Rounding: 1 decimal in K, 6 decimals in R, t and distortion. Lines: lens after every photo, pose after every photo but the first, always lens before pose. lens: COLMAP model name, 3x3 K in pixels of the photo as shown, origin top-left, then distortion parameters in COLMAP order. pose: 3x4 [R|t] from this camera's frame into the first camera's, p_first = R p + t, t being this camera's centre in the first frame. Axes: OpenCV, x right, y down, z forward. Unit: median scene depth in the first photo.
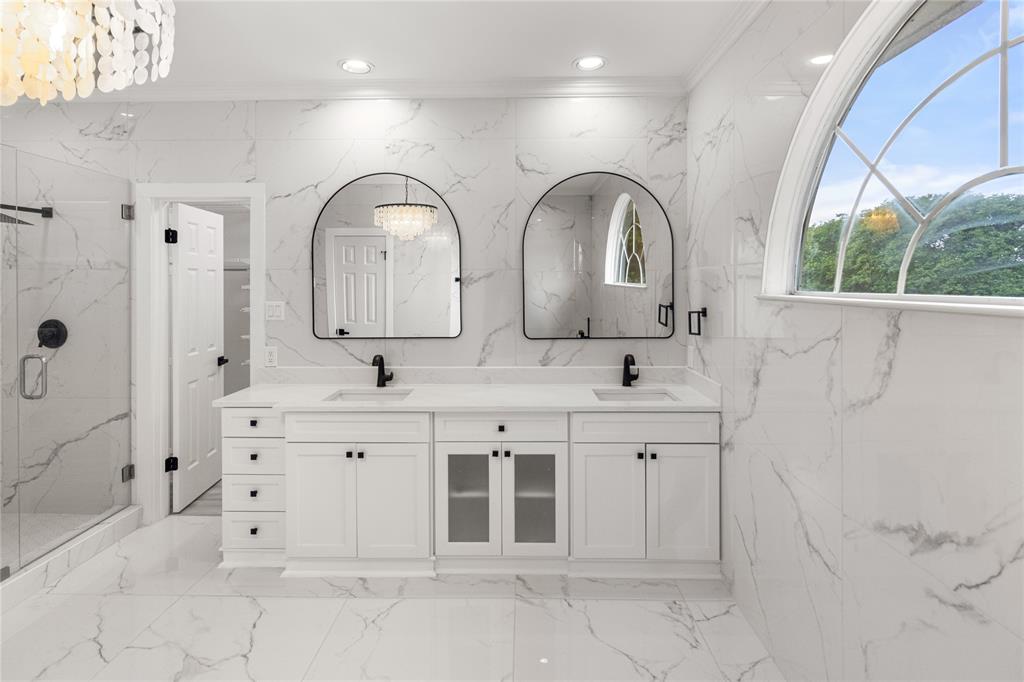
lens RADIAL K [[484.0, 0, 509.6], [0, 484.0, 284.3], [0, 0, 1]] dist [-0.003427, 0.000140]
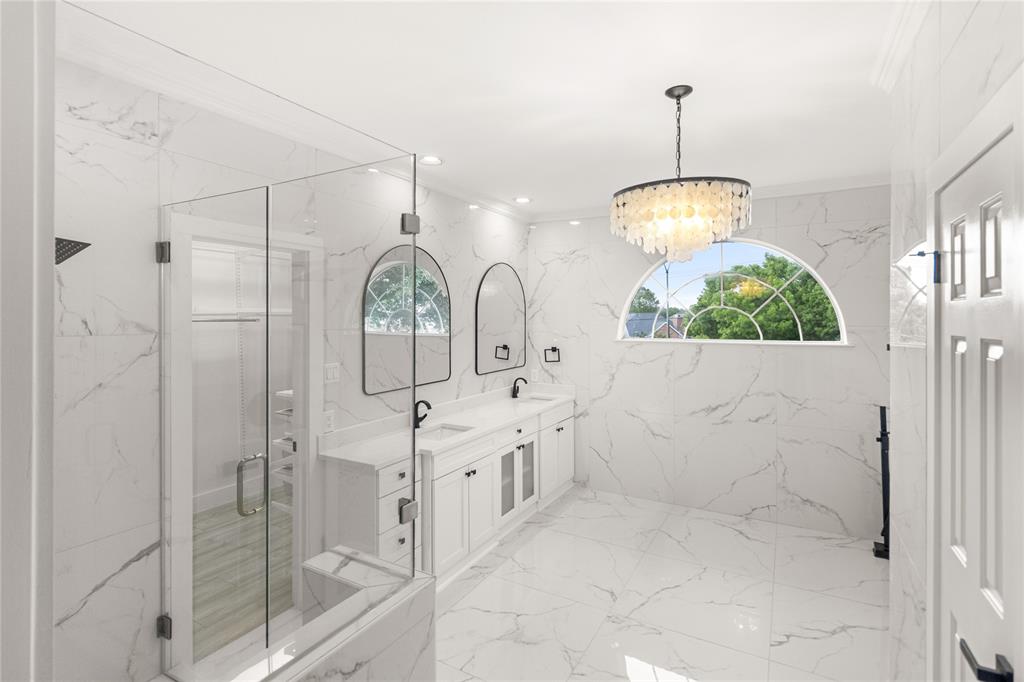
lens RADIAL K [[483.8, 0, 508.8], [0, 483.8, 317.2], [0, 0, 1]] dist [-0.000069, 0.001224]
pose [[0.488567, 0.002266, 0.872523, -1.376829], [0.002617, 0.999988, -0.004062, -0.061025], [-0.872522, 0.004268, 0.488556, 0.266416]]
